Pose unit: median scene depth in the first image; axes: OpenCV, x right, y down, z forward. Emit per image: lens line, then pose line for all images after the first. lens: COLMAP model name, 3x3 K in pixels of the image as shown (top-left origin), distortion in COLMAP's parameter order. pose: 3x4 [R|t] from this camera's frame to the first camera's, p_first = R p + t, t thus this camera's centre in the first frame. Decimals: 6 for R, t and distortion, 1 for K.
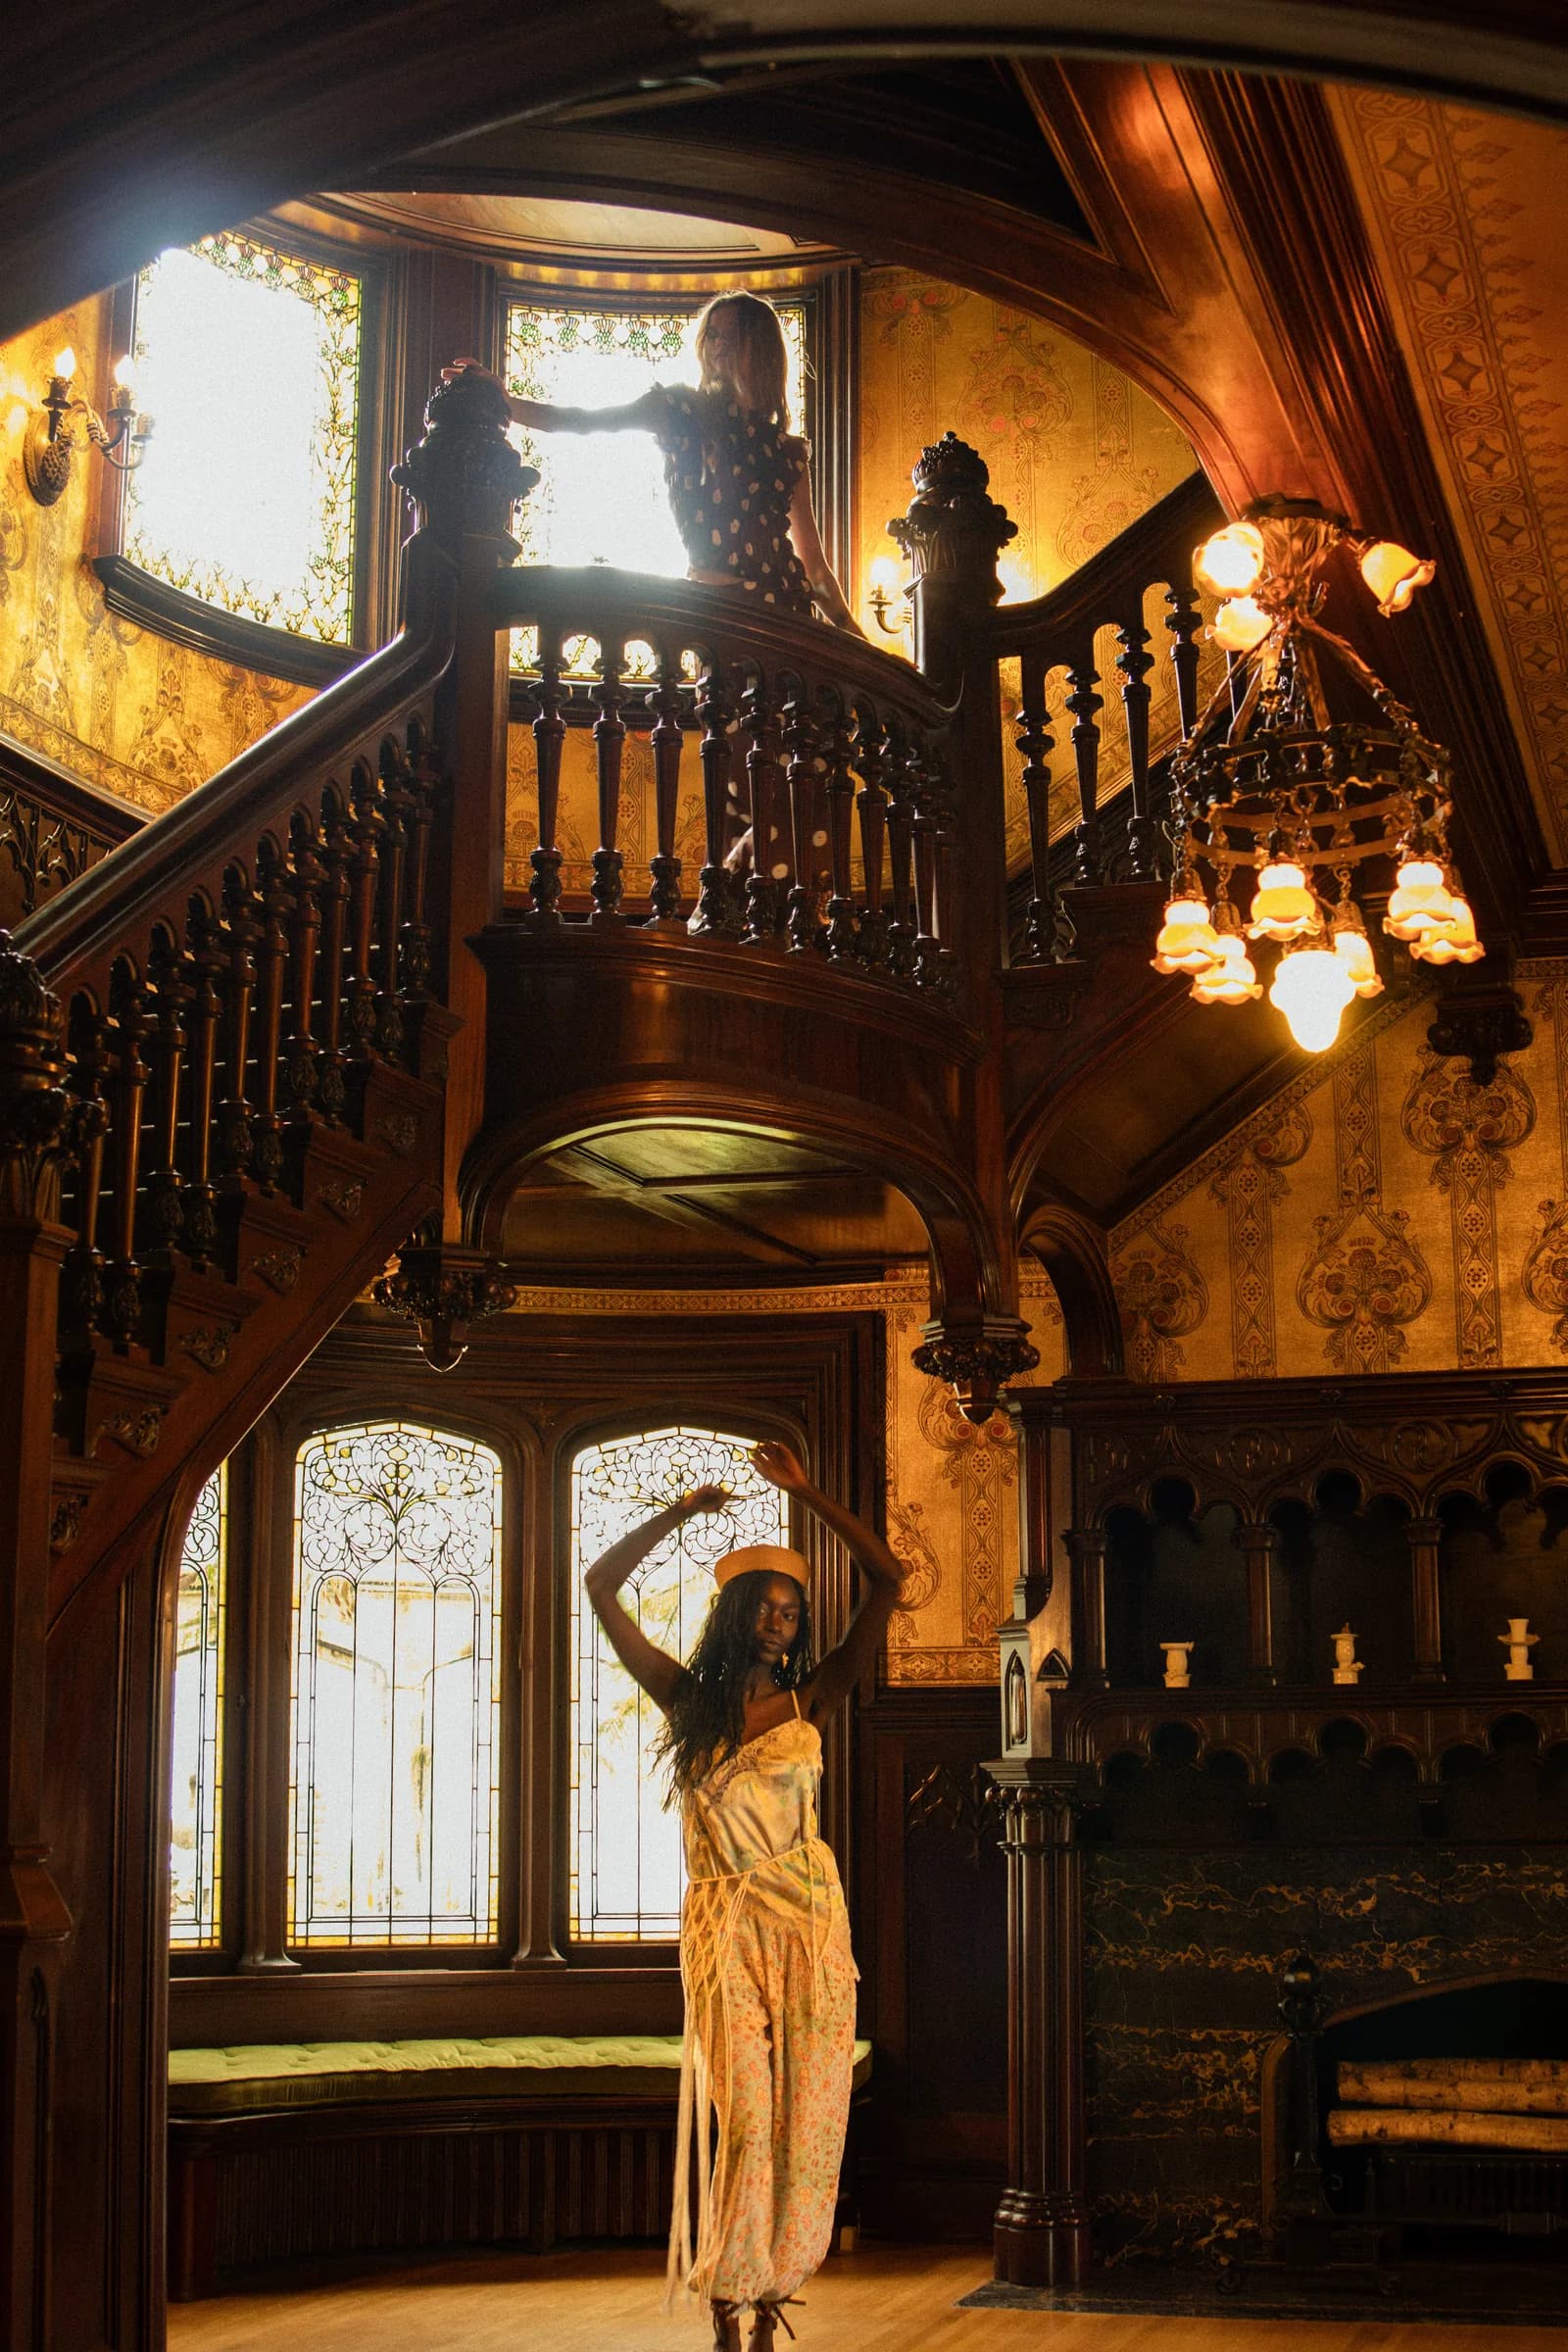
lens RADIAL K [[3230.8, 0, 784.0], [0, 3230.8, 1176.0], [0, 0, 1]] dist [-0.180684, 0.062365]
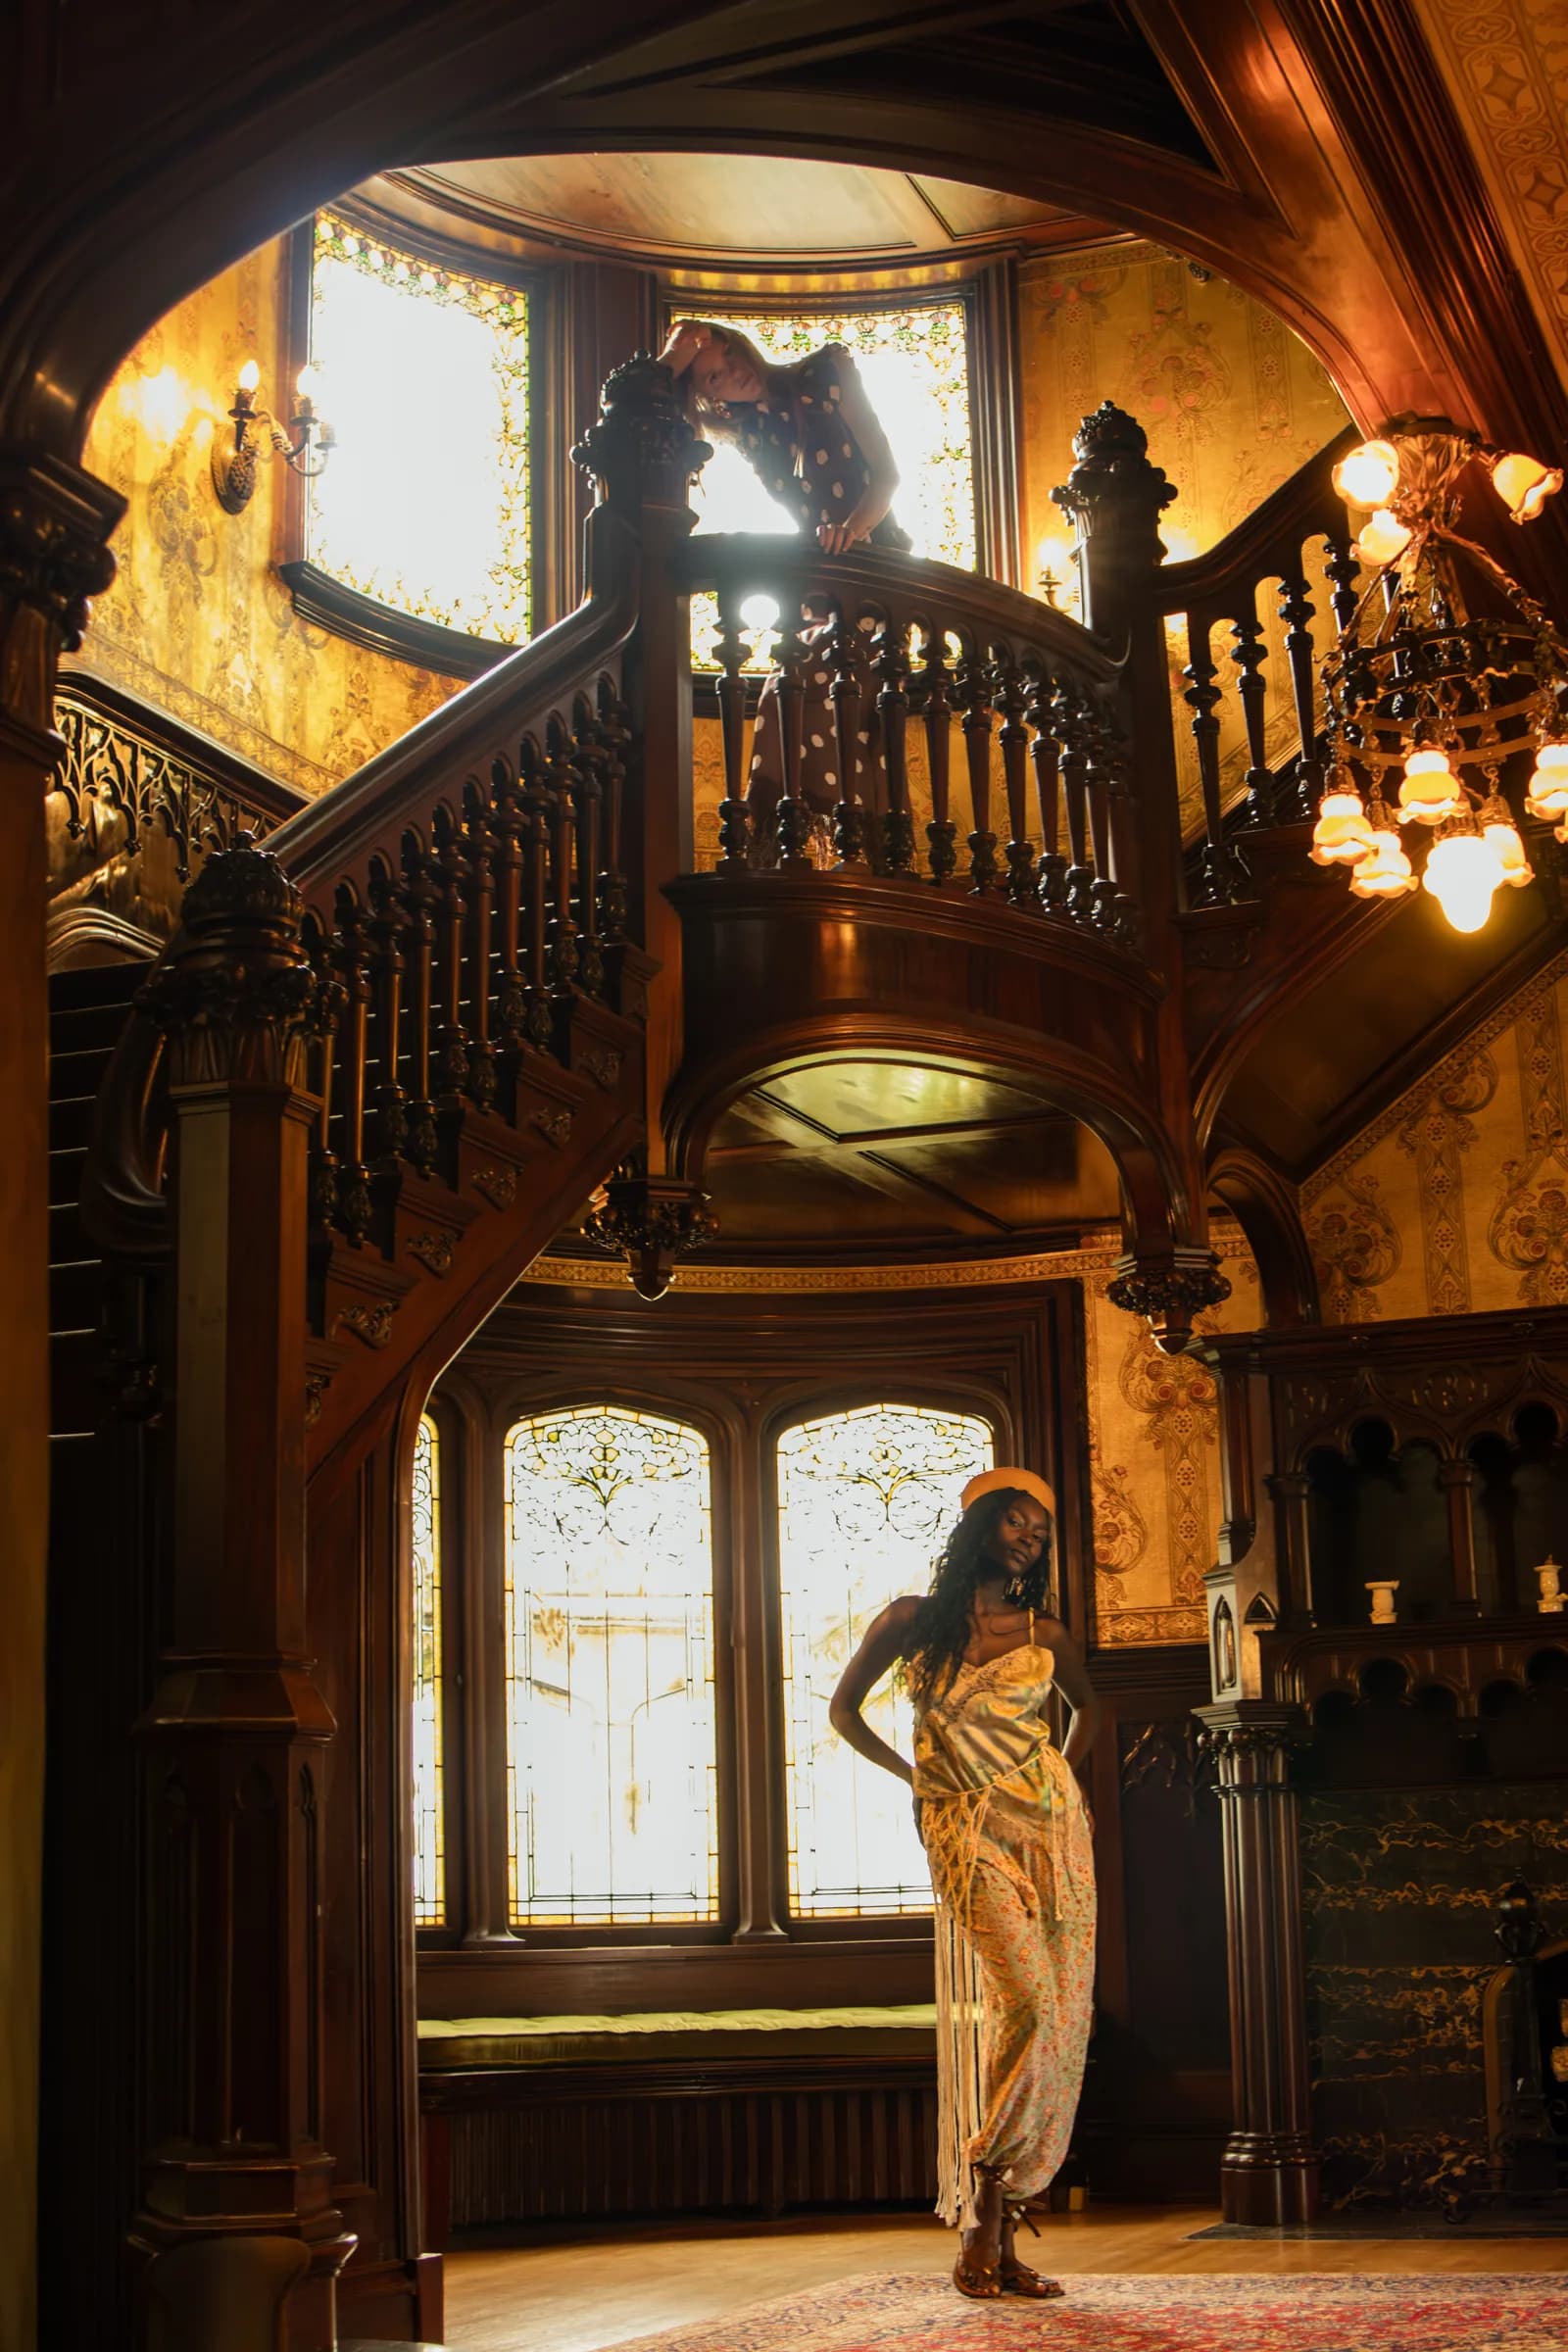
lens RADIAL K [[3489.6, 0, 784.0], [0, 3489.6, 1176.0], [0, 0, 1]] dist [-0.190821, 0.079997]
pose [[0.997635, -0.037748, -0.057433, 0.002291], [0.035489, 0.998574, -0.039871, 0.055043], [0.058857, 0.037738, 0.997553, -0.100520]]
